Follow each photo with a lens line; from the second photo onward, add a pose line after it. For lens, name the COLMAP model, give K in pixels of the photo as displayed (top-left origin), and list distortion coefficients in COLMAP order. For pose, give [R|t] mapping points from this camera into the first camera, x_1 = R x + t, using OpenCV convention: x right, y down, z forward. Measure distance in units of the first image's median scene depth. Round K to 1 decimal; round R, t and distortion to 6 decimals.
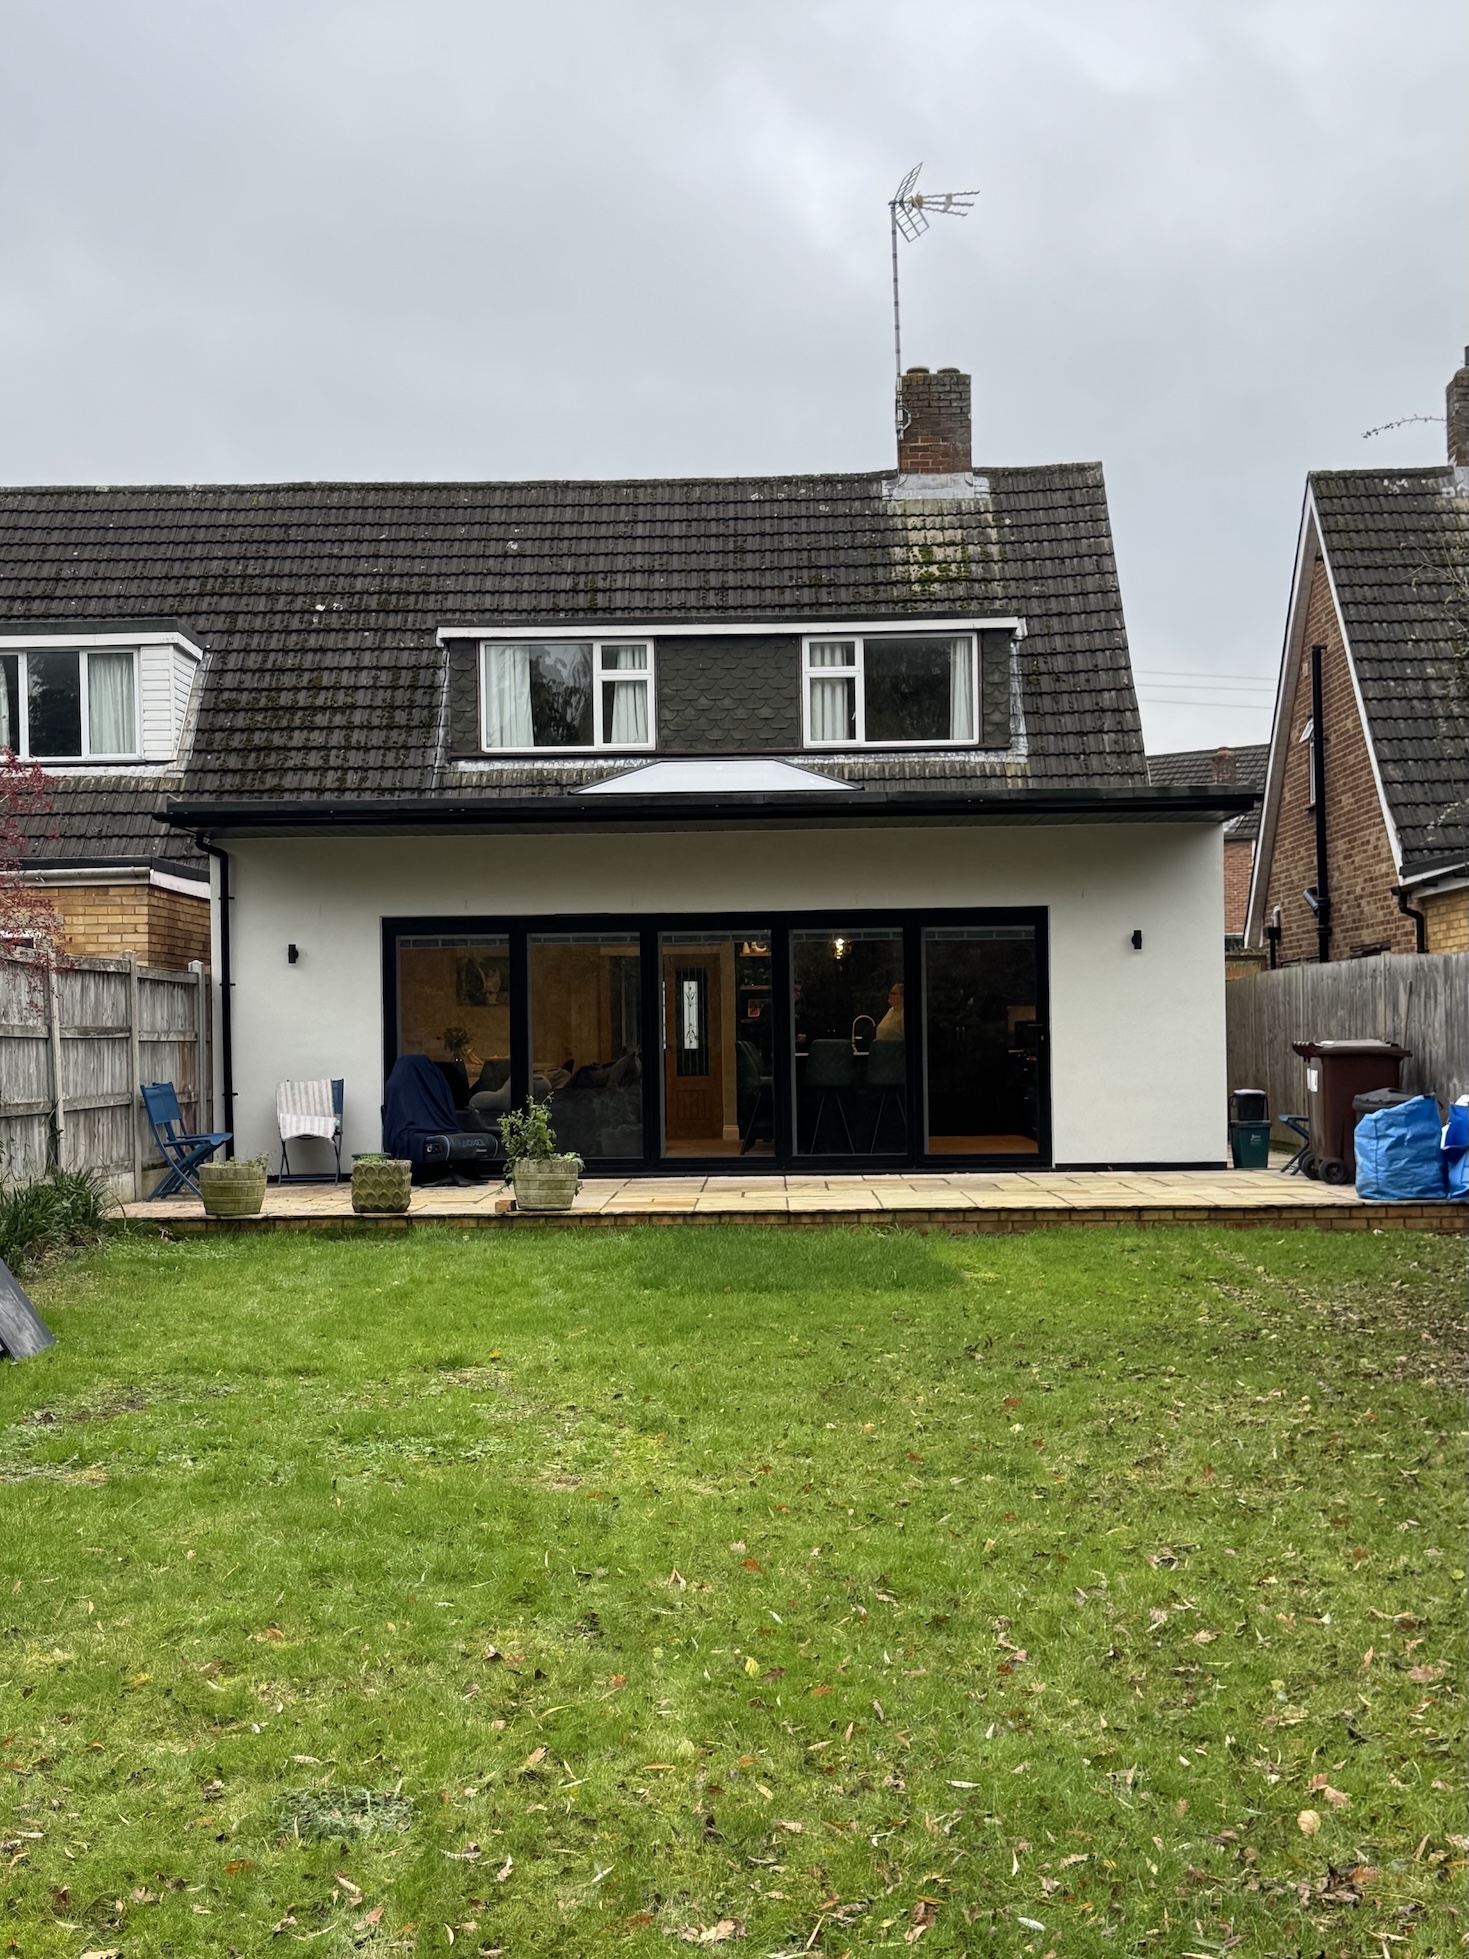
lens RADIAL K [[2508.1, 0, 733.3], [0, 2508.1, 965.4], [0, 0, 1]] dist [0.117638, 0.000000]
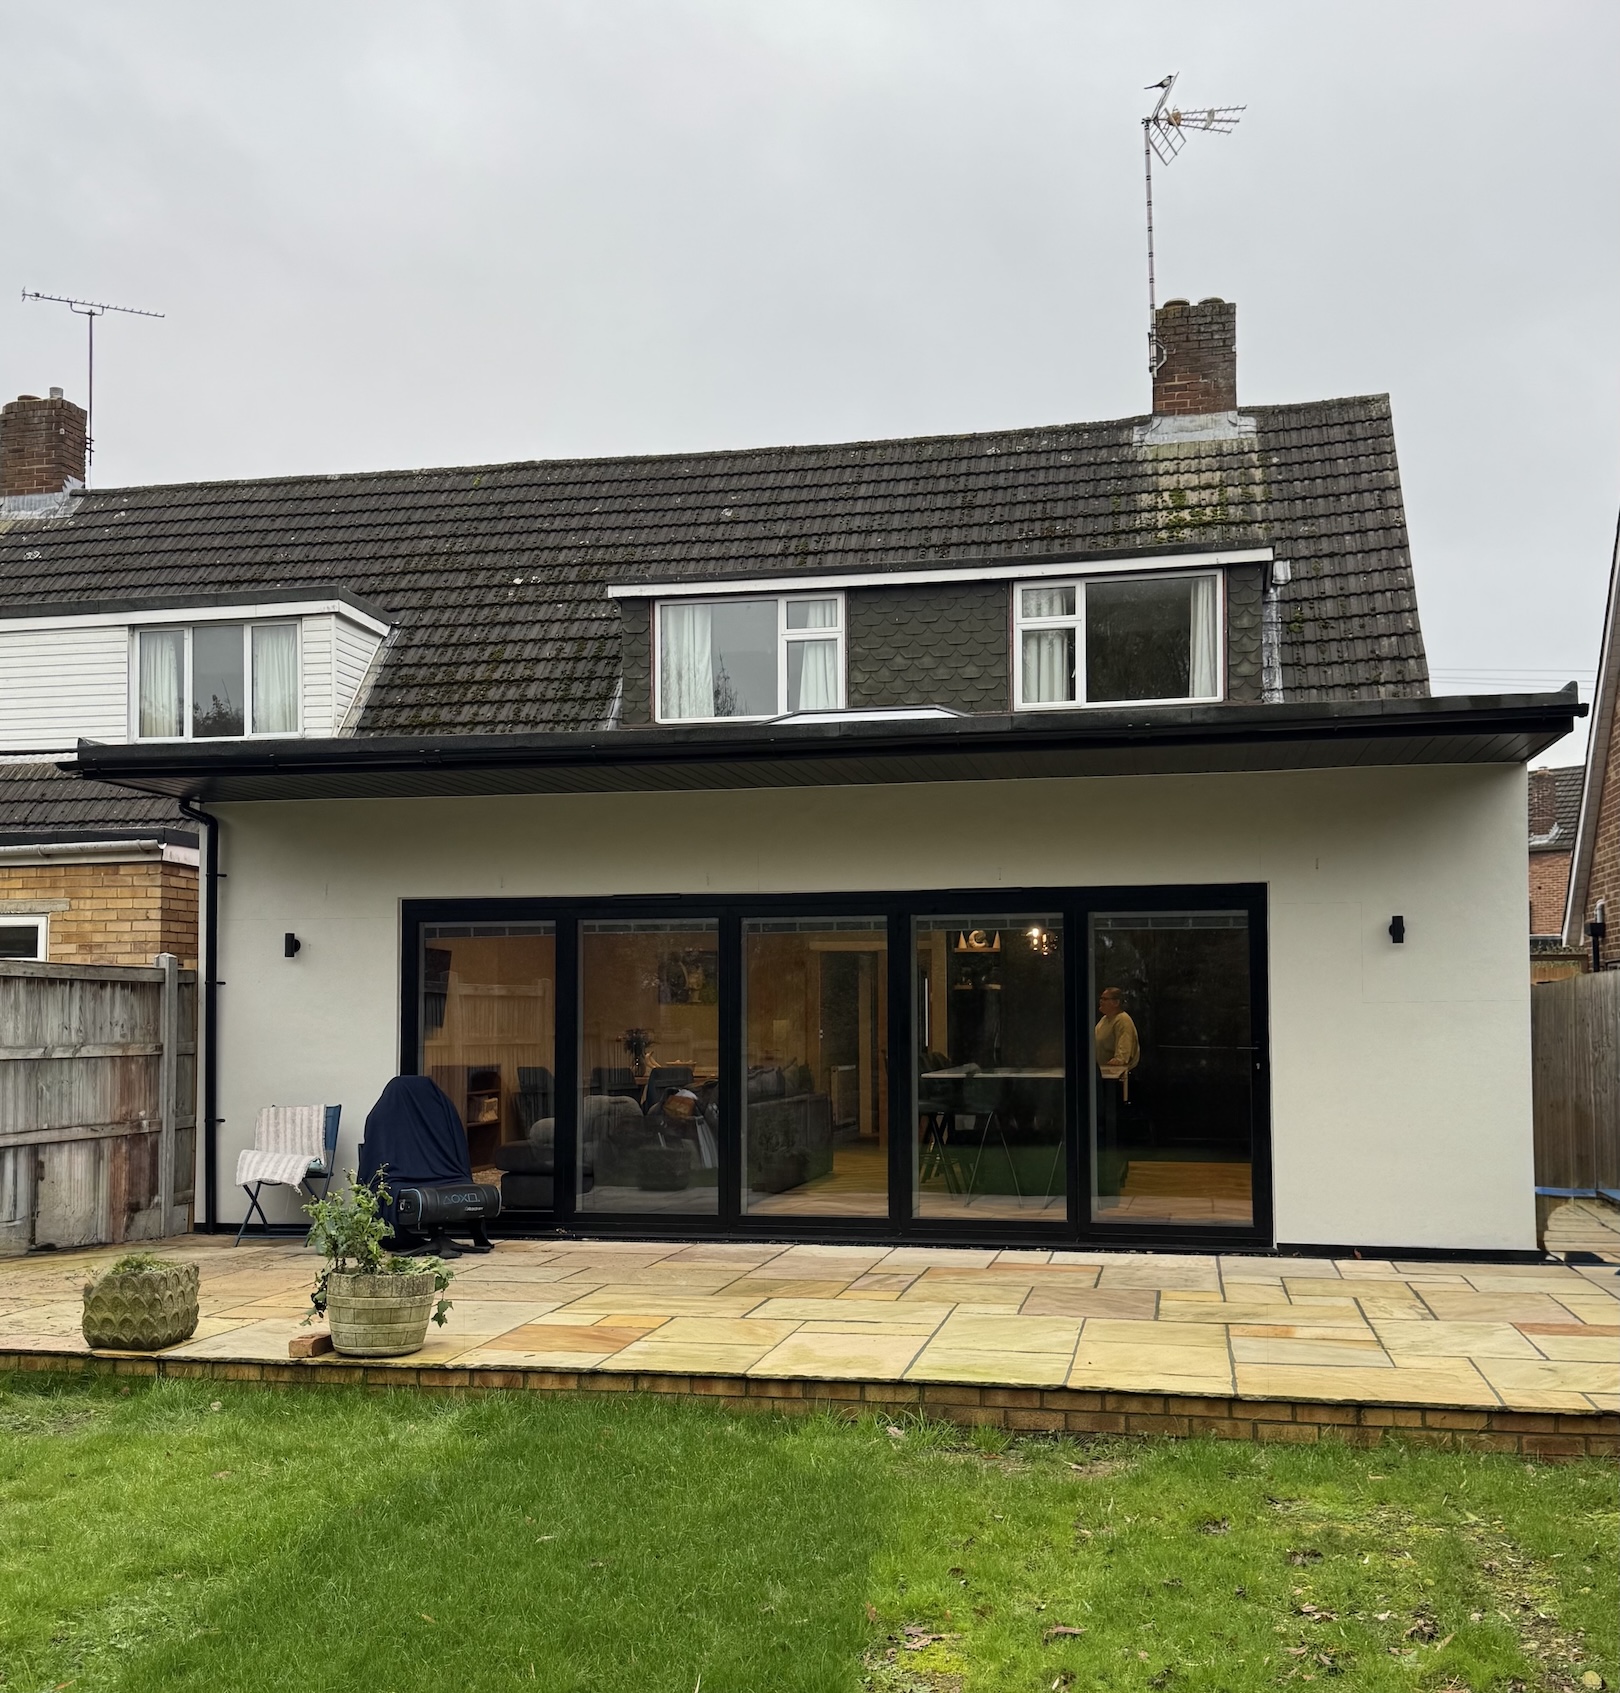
lens RADIAL K [[1791.1, 0, 815.1], [0, 1791.1, 939.1], [0, 0, 1]] dist [0.080139, 0.000000]
pose [[0.981815, 0.003452, -0.189809, 0.076756], [-0.005709, 0.999919, -0.011347, -0.000808], [0.189755, 0.012224, 0.981755, 0.374933]]
